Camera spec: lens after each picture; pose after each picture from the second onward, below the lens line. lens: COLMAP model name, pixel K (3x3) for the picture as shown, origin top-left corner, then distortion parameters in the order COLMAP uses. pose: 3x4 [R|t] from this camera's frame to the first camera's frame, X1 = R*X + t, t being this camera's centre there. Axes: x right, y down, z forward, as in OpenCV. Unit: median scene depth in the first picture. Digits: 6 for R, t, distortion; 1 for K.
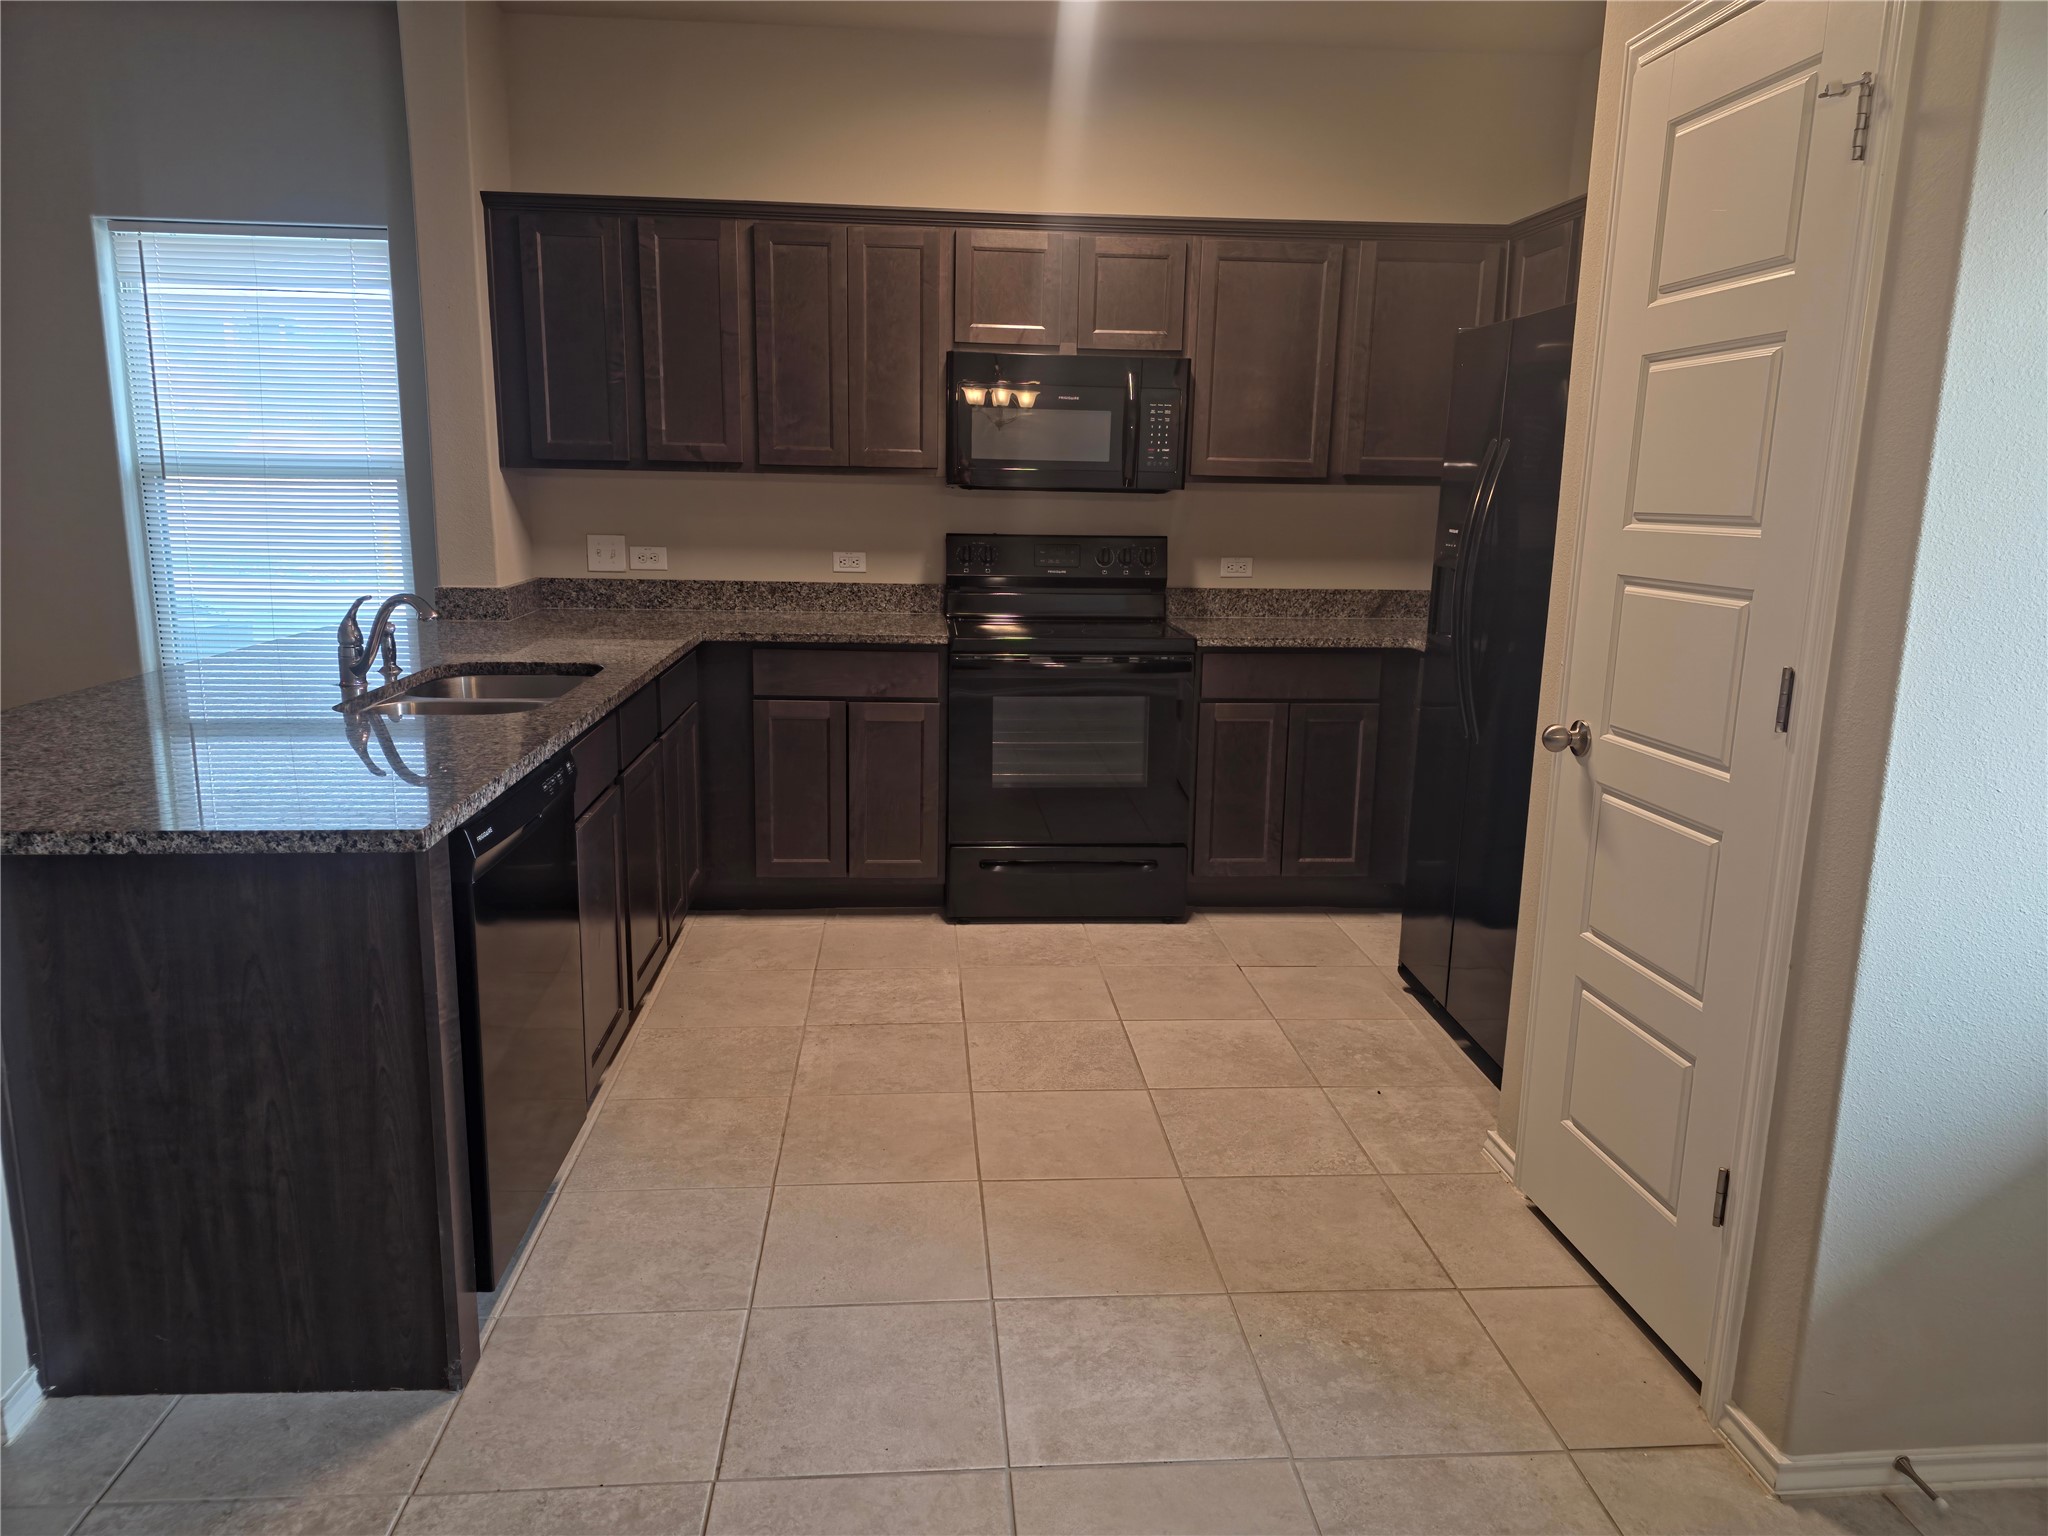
lens RADIAL K [[1381.8, 0, 1023.1], [0, 1381.8, 759.8], [0, 0, 1]] dist [0.036202, -0.028840]
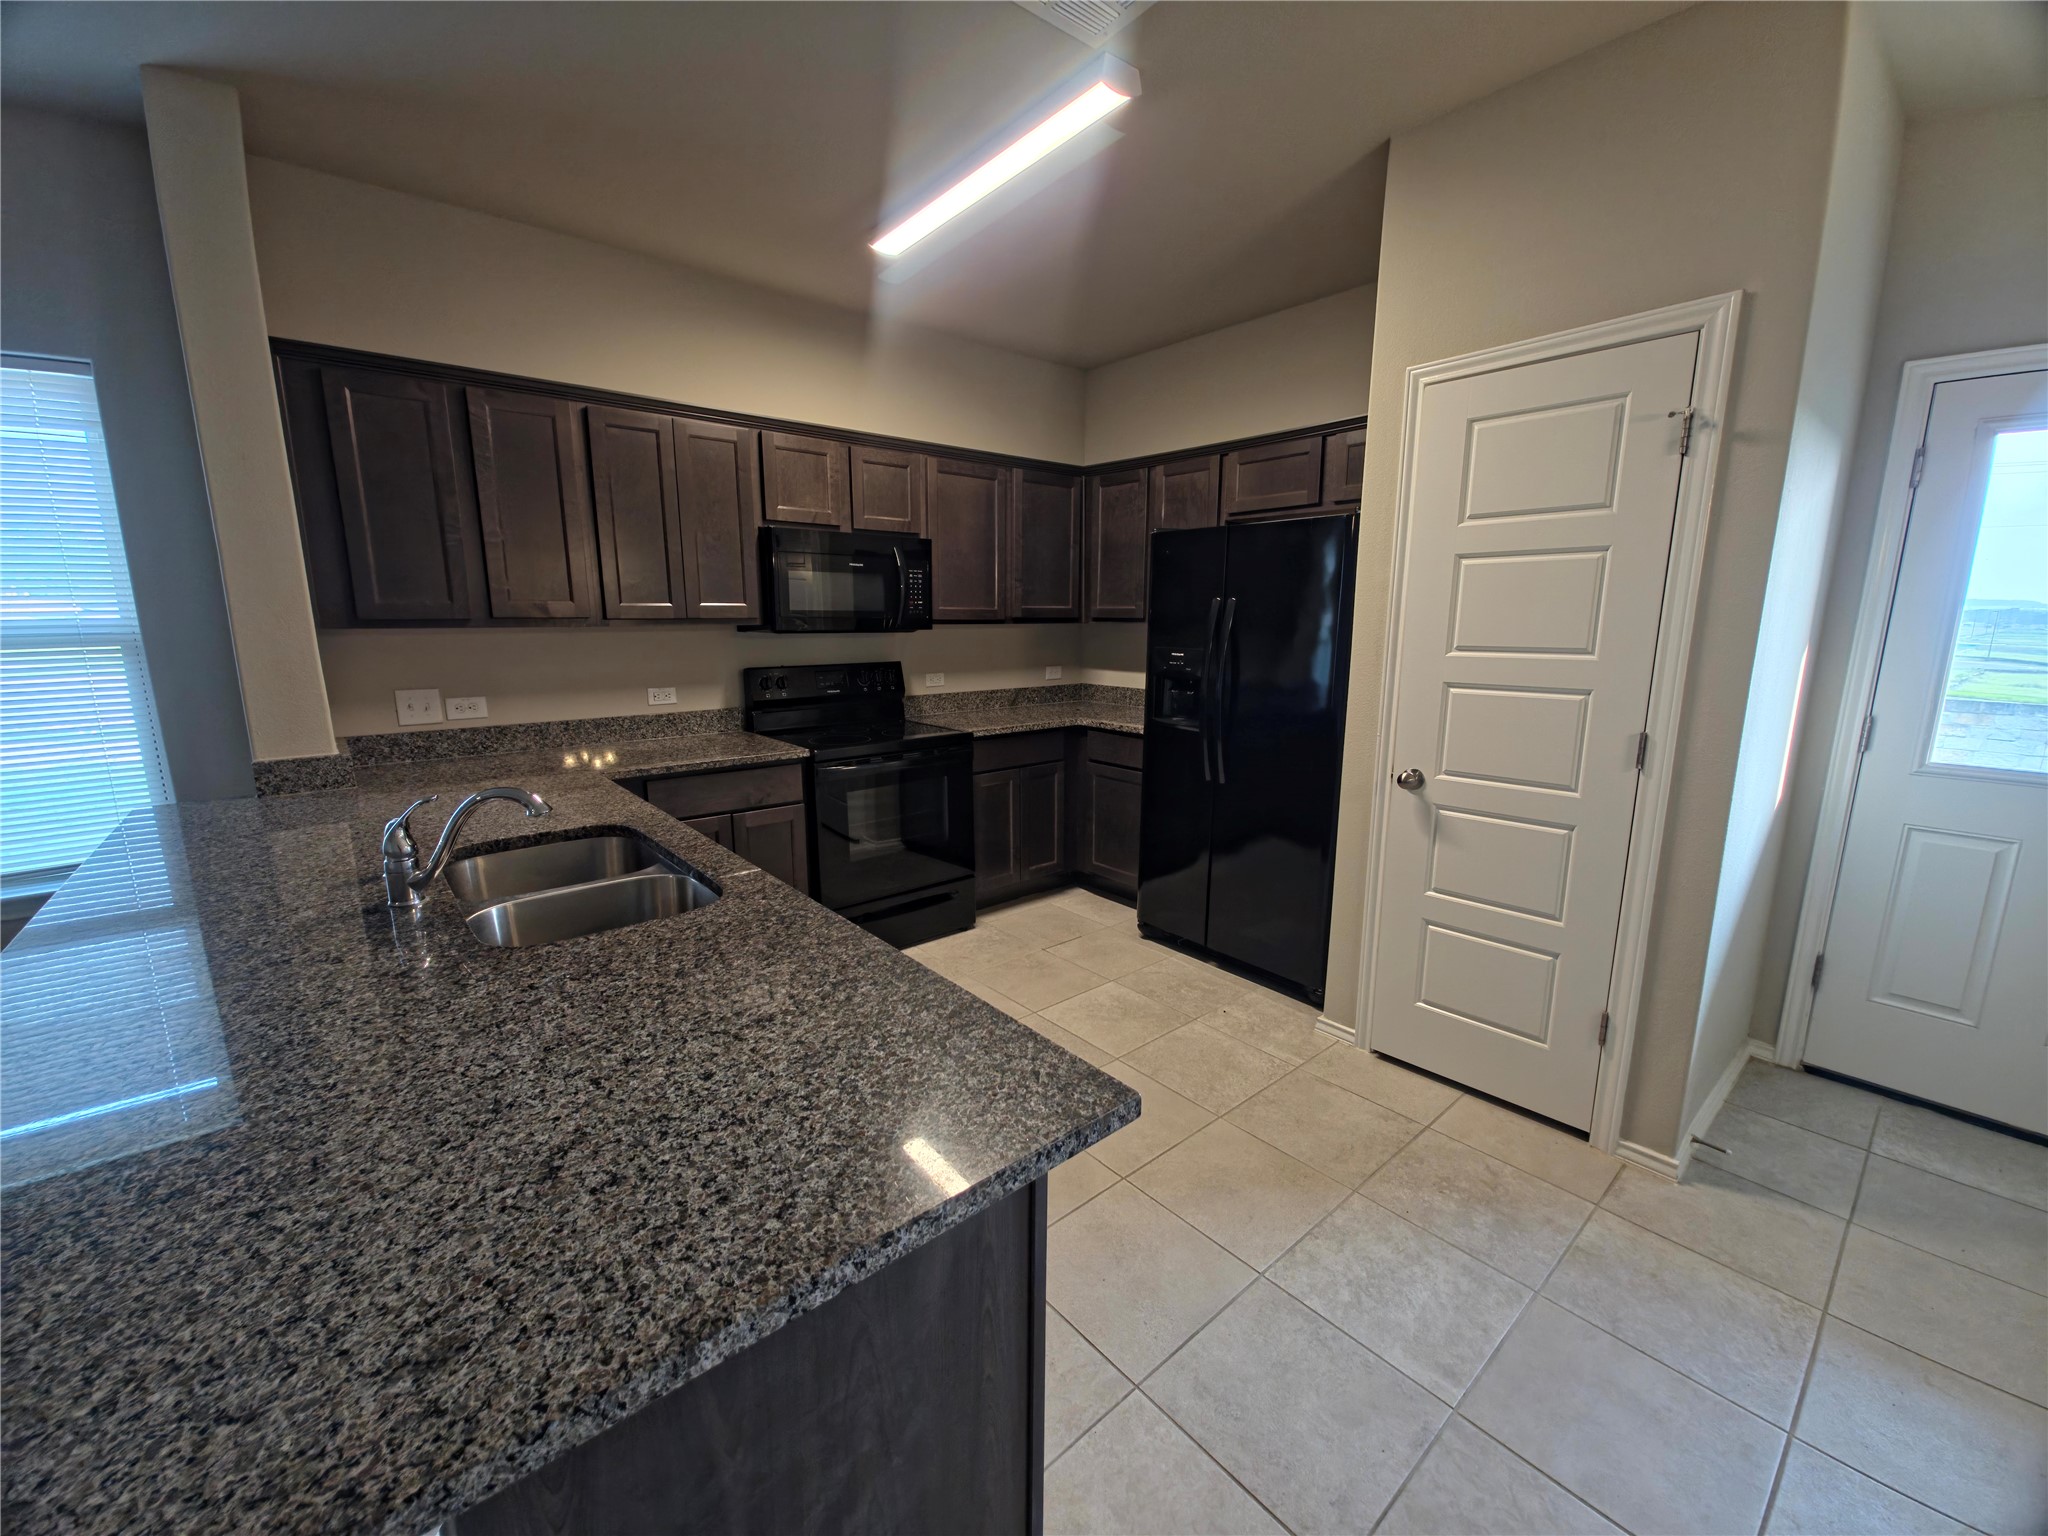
lens RADIAL K [[816.9, 0, 1023.0], [0, 816.9, 767.8], [0, 0, 1]] dist [0.006625, -0.005183]
pose [[0.810453, -0.126467, 0.571989, -0.328779], [0.130082, 0.990893, 0.034773, -0.075119], [-0.571178, 0.046224, 0.819524, 0.275406]]
